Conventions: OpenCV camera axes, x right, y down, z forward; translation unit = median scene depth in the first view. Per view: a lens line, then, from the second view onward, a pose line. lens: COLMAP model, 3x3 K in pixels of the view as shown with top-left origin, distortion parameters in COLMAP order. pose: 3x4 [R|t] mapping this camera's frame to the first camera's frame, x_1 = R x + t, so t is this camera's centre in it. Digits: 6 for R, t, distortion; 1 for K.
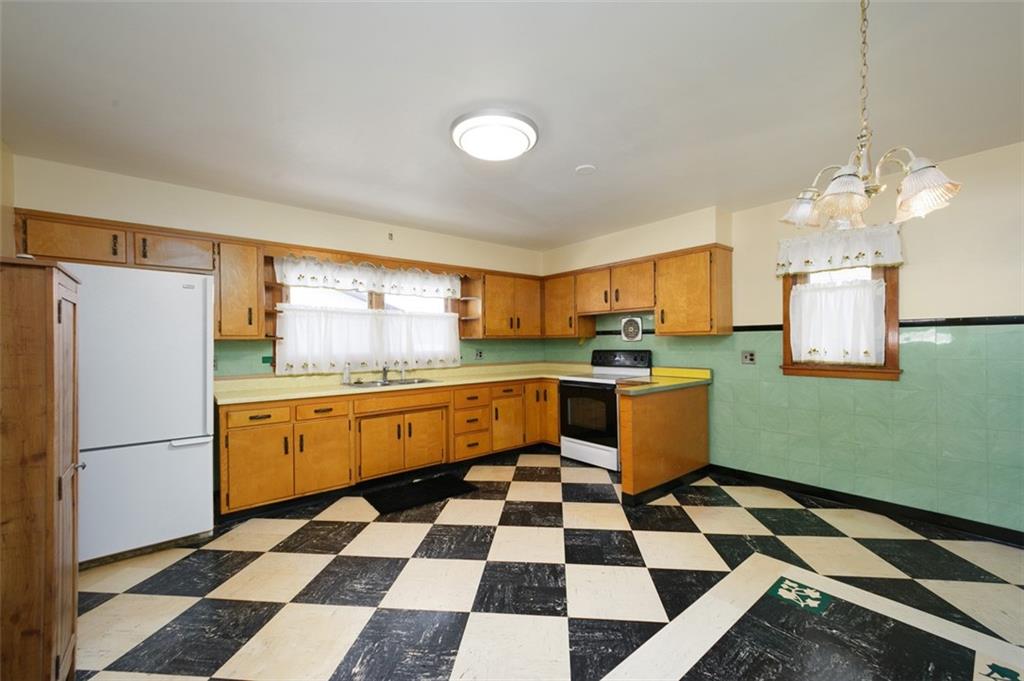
lens RADIAL K [[408.9, 0, 513.8], [0, 408.9, 344.5], [0, 0, 1]] dist [-0.000759, -0.000110]
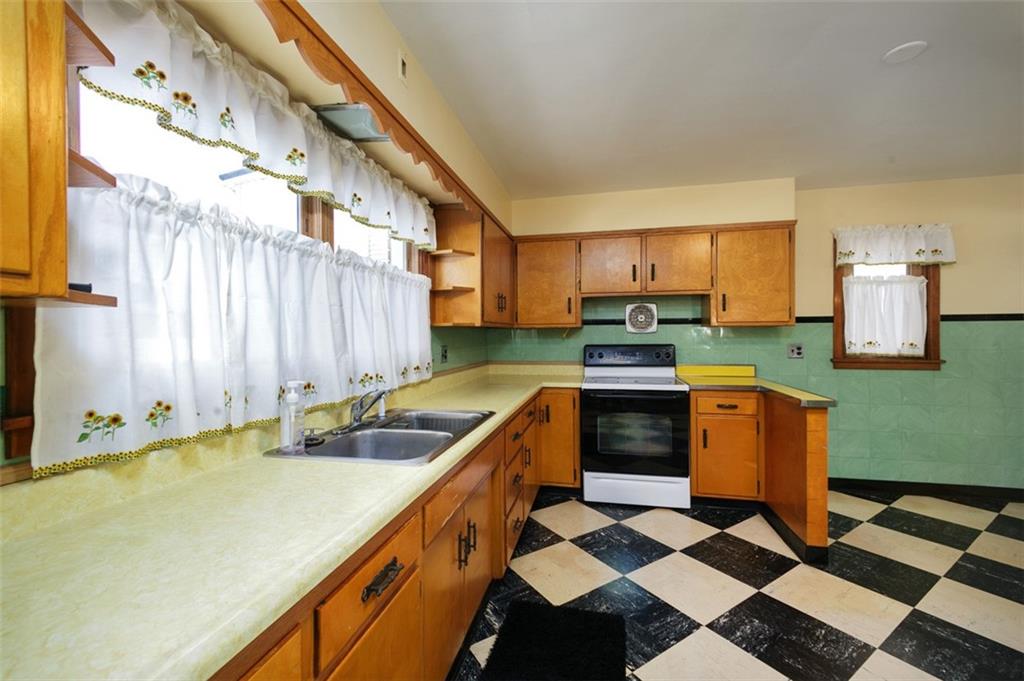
lens RADIAL K [[418.7, 0, 513.3], [0, 418.7, 334.0], [0, 0, 1]] dist [0.000626, 0.000001]
pose [[0.780668, 0.008465, 0.624888, -0.596488], [0.000139, 0.999906, -0.013719, 0.006608], [-0.624945, 0.010796, 0.780594, 0.766434]]
